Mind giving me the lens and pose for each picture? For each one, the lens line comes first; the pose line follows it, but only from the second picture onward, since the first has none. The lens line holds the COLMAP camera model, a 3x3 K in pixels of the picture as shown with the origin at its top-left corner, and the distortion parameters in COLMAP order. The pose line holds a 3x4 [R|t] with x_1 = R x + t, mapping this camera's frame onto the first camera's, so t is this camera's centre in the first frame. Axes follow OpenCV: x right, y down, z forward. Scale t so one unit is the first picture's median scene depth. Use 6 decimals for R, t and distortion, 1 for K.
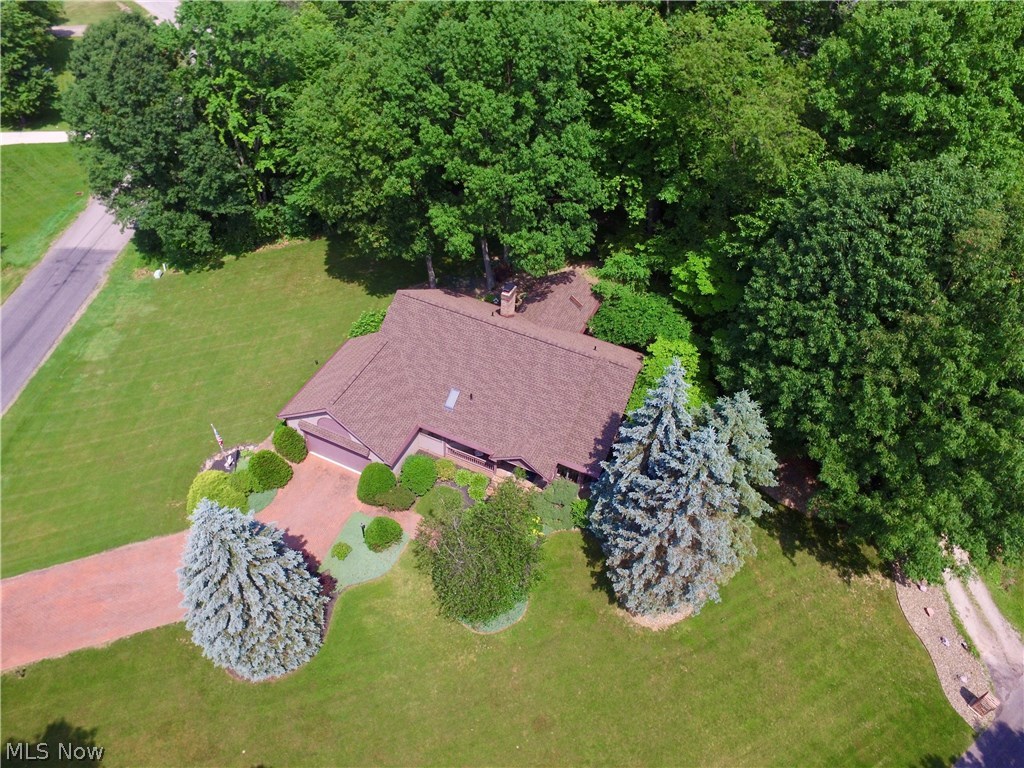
lens RADIAL K [[684.0, 0, 513.7], [0, 684.0, 390.9], [0, 0, 1]] dist [-0.071135, 0.041132]
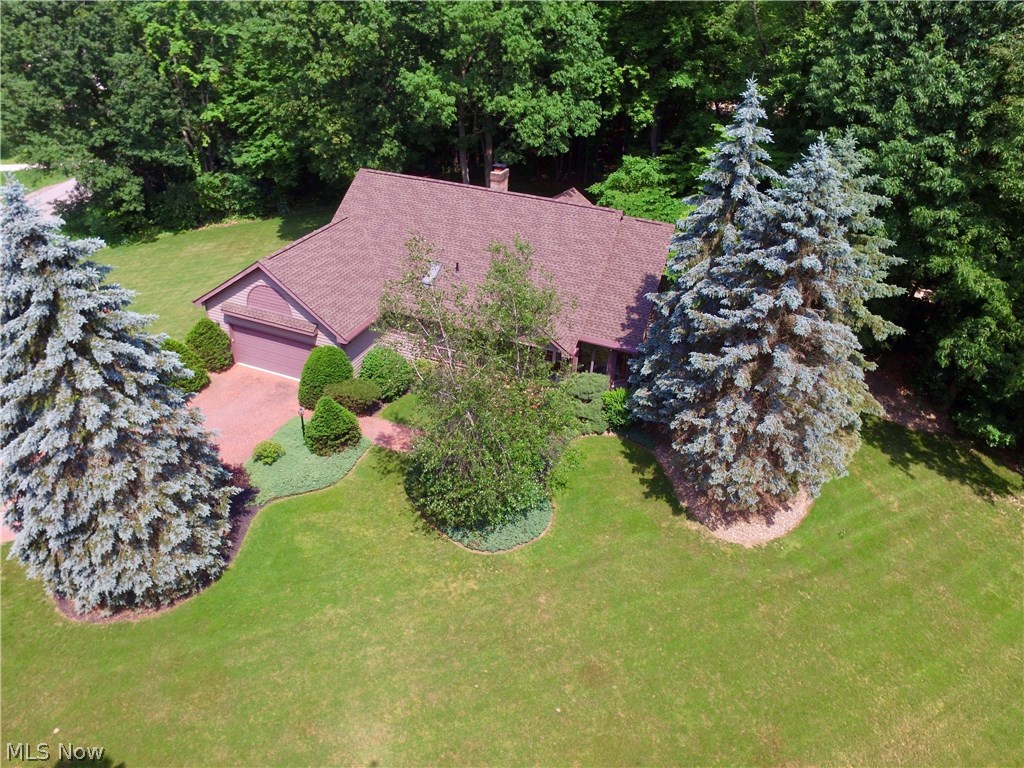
lens RADIAL K [[684.0, 0, 513.0], [0, 684.0, 382.8], [0, 0, 1]] dist [-0.071135, 0.041132]
pose [[0.998457, -0.029091, 0.047300, -0.041682], [0.039242, 0.972314, -0.230361, 0.316670], [-0.039289, 0.231862, 0.971955, 0.312024]]
